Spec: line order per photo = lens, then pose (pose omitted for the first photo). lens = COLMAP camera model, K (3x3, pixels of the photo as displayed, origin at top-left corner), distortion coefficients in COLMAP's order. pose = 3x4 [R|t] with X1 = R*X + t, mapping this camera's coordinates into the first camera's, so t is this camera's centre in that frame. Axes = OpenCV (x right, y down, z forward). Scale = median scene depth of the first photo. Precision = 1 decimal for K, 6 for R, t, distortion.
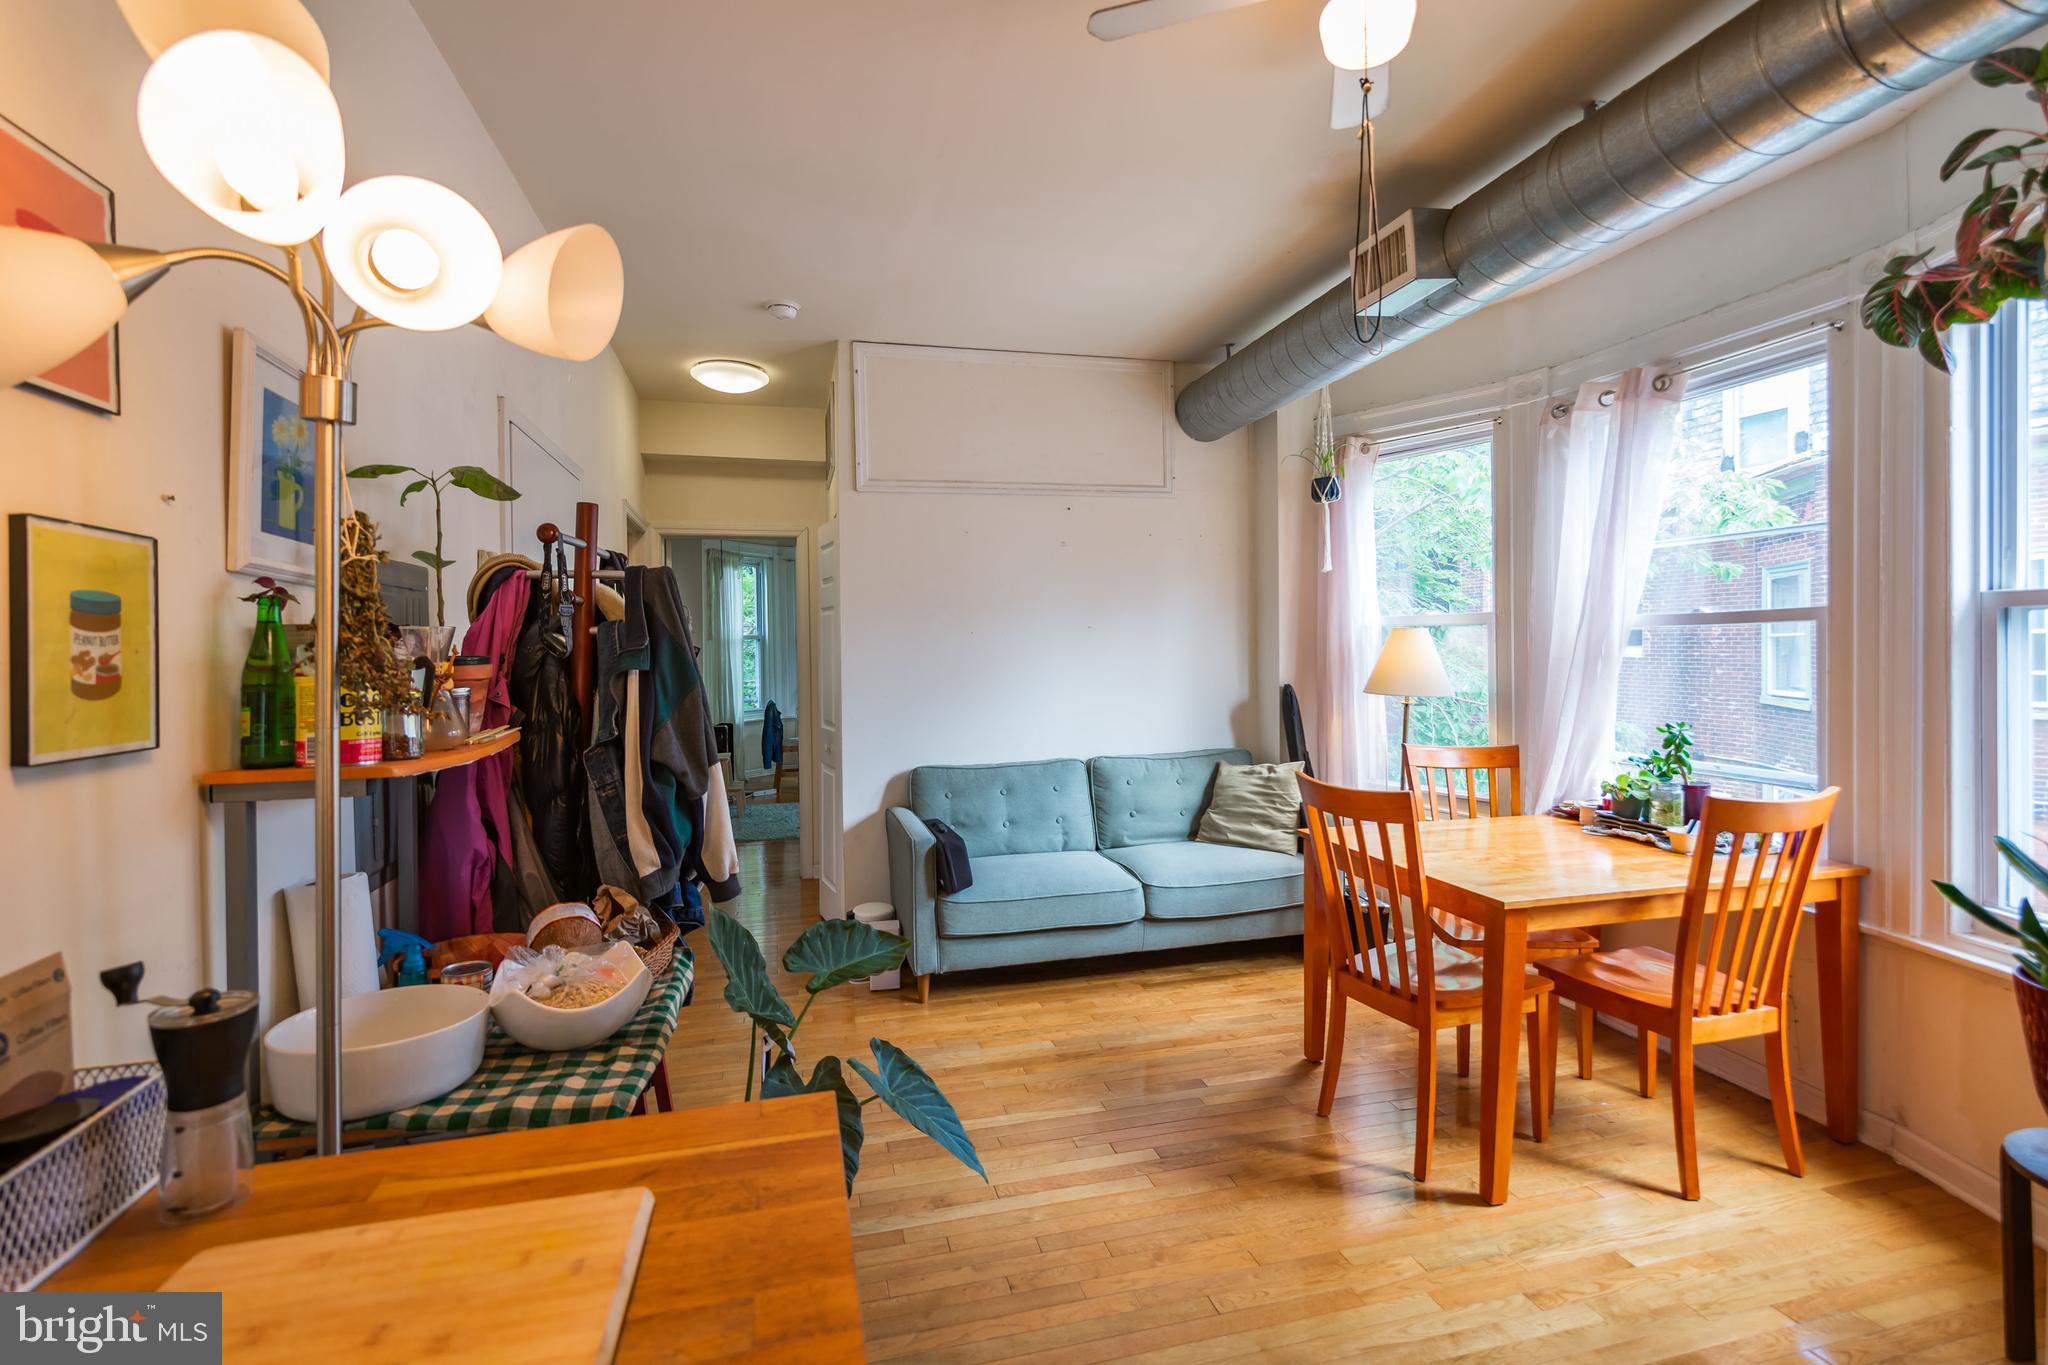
lens RADIAL K [[924.5, 0, 1024.6], [0, 924.5, 672.8], [0, 0, 1]] dist [-0.000201, 0.000350]
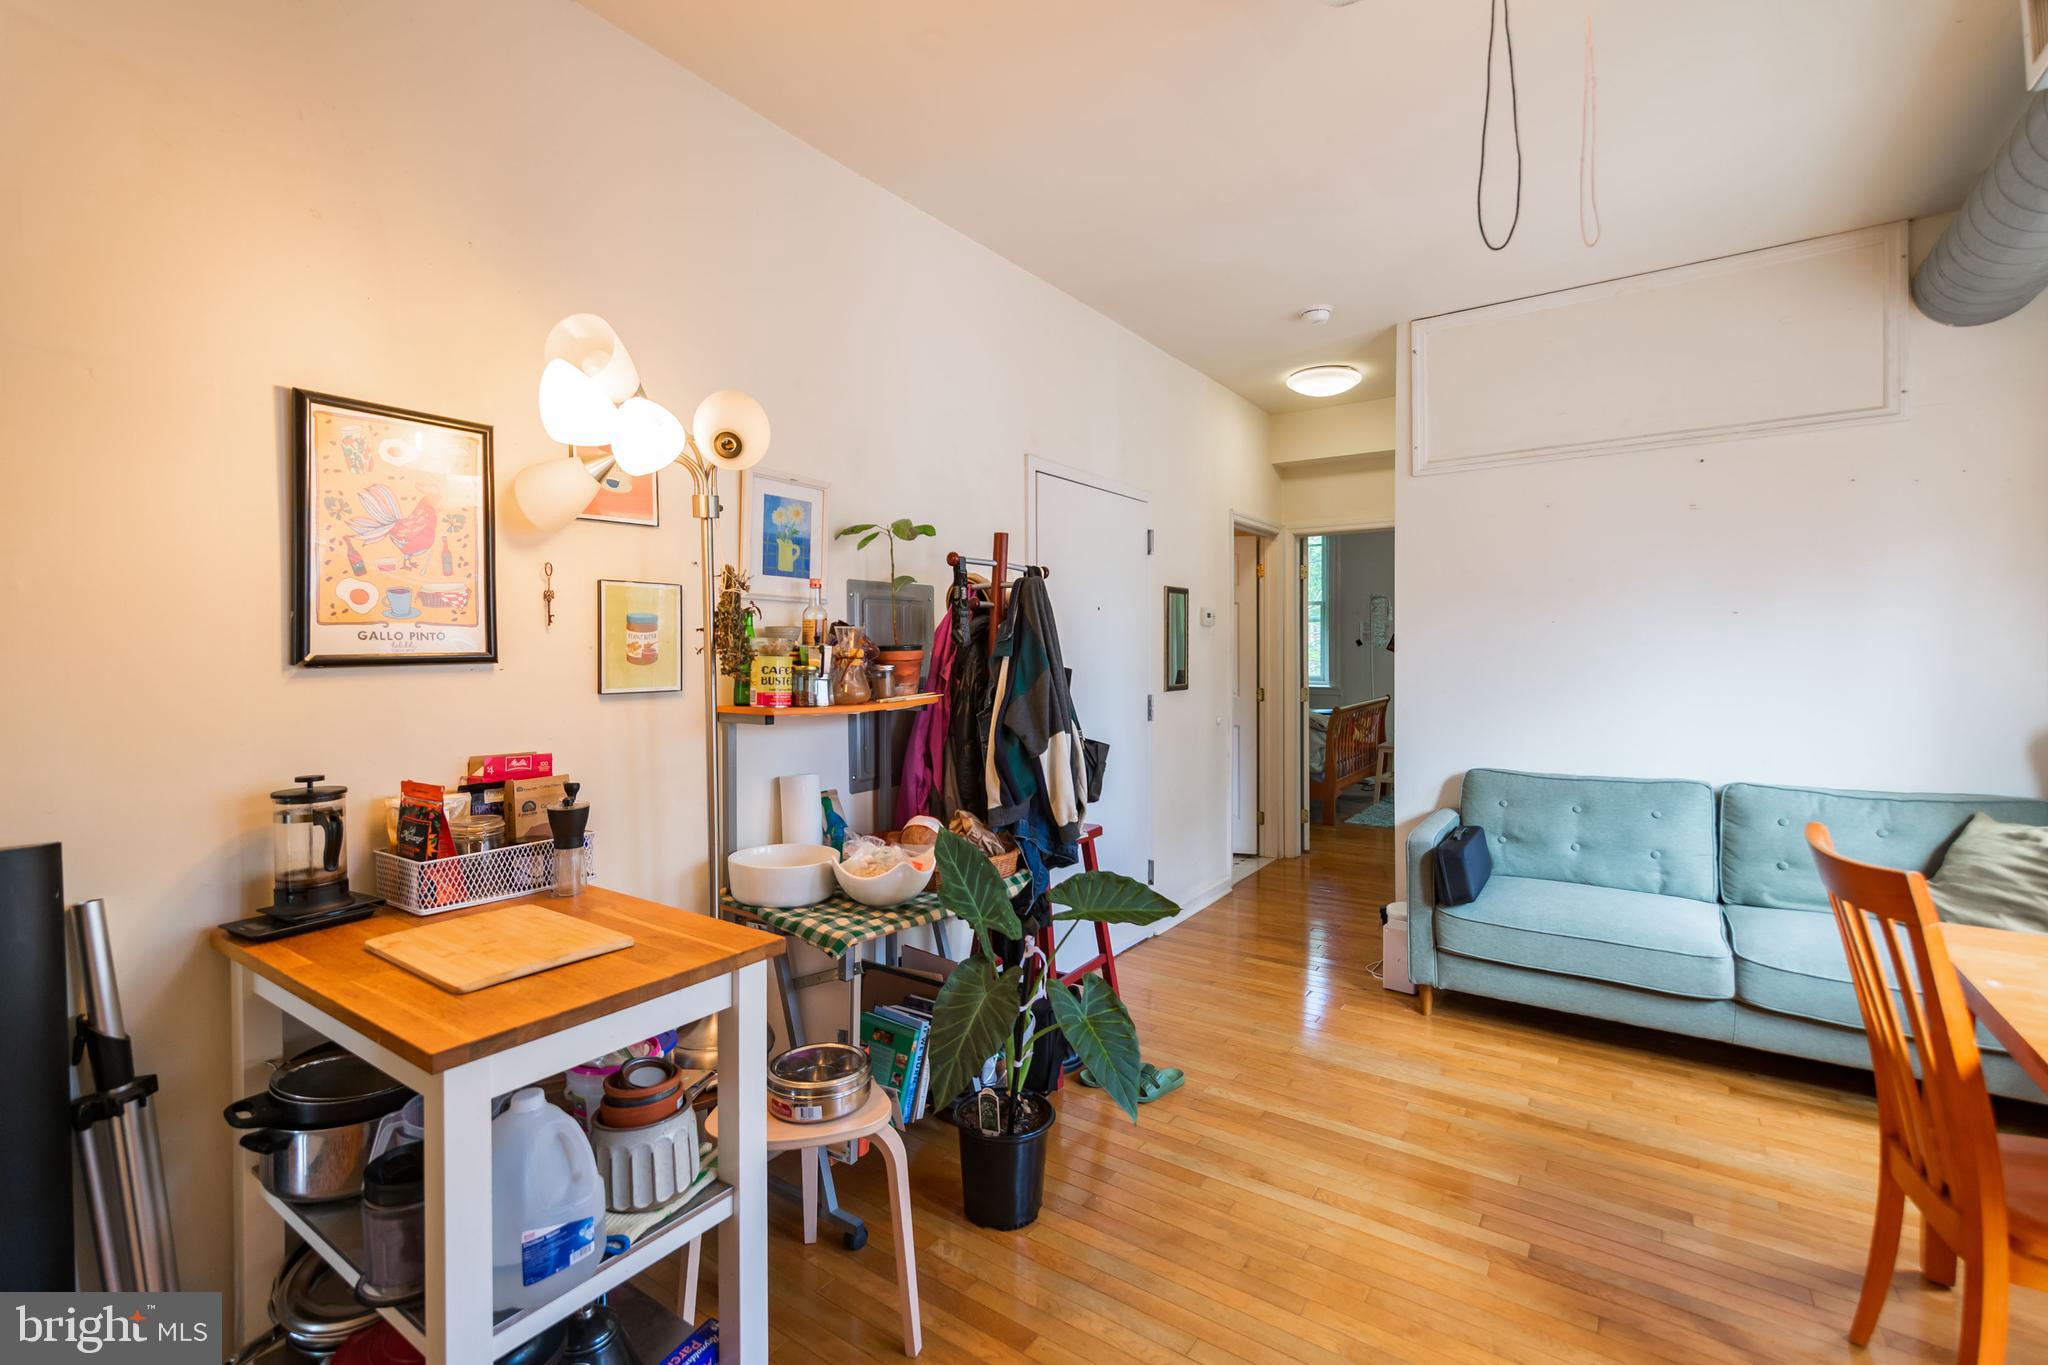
lens RADIAL K [[903.1, 0, 1037.1], [0, 903.1, 673.7], [0, 0, 1]] dist [0.000511, 0.000627]
pose [[0.654021, 0.032929, -0.755759, 0.322960], [-0.021652, 0.999458, 0.024810, -0.006104], [0.756166, 0.000138, 0.654379, 0.096886]]
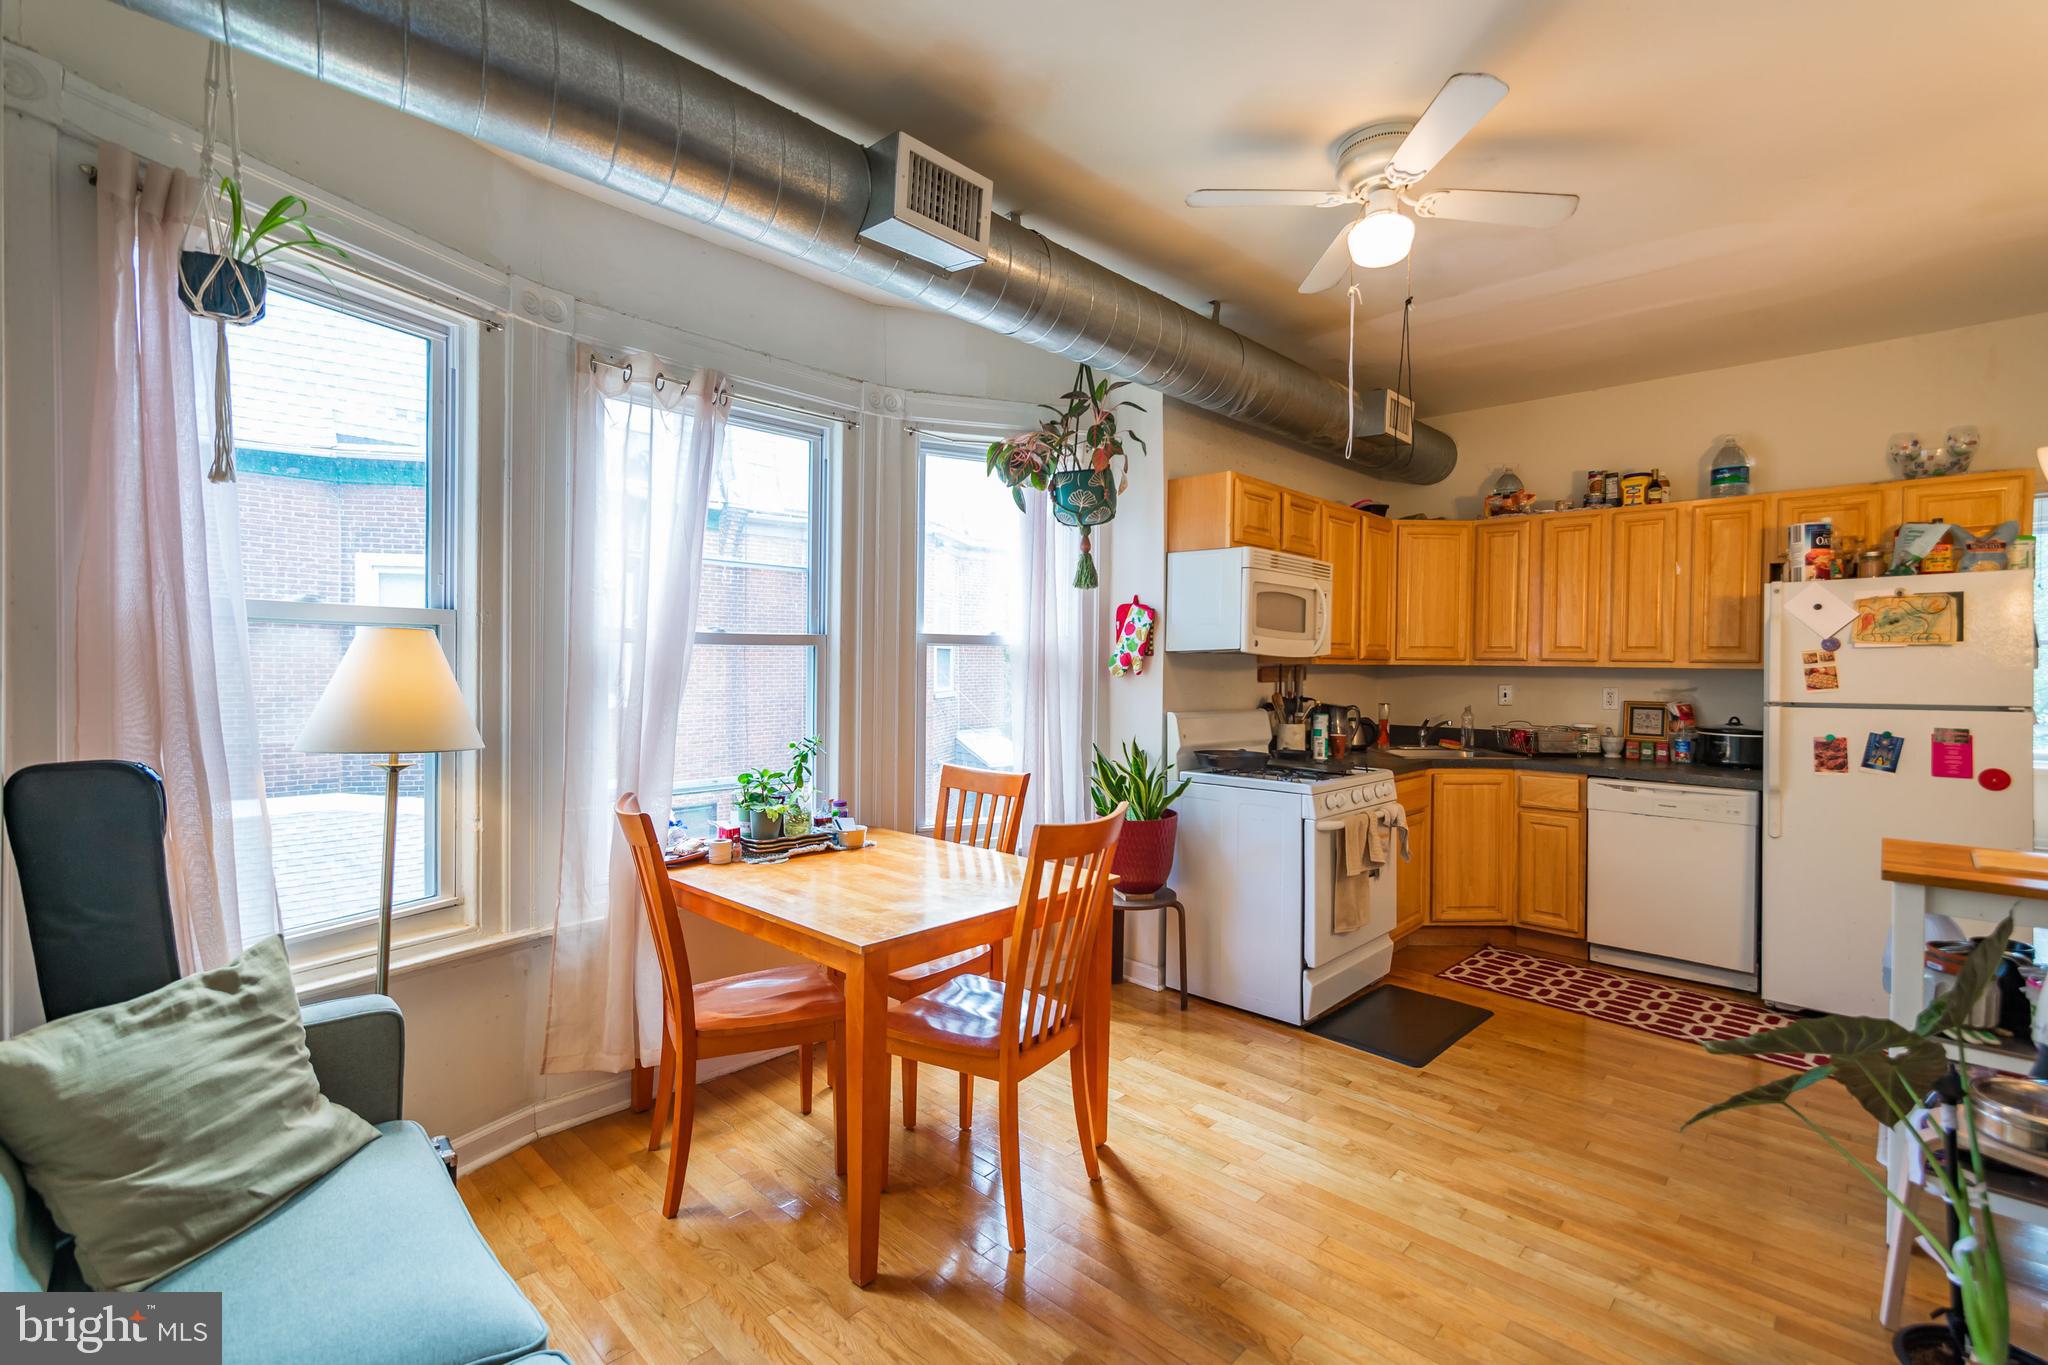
lens RADIAL K [[903.1, 0, 1037.1], [0, 903.1, 673.7], [0, 0, 1]] dist [0.000511, 0.000627]
pose [[-0.535921, -0.001468, 0.844267, -0.258033], [0.019722, 0.999704, 0.014258, -0.022400], [-0.844037, 0.024291, -0.535734, 1.050962]]
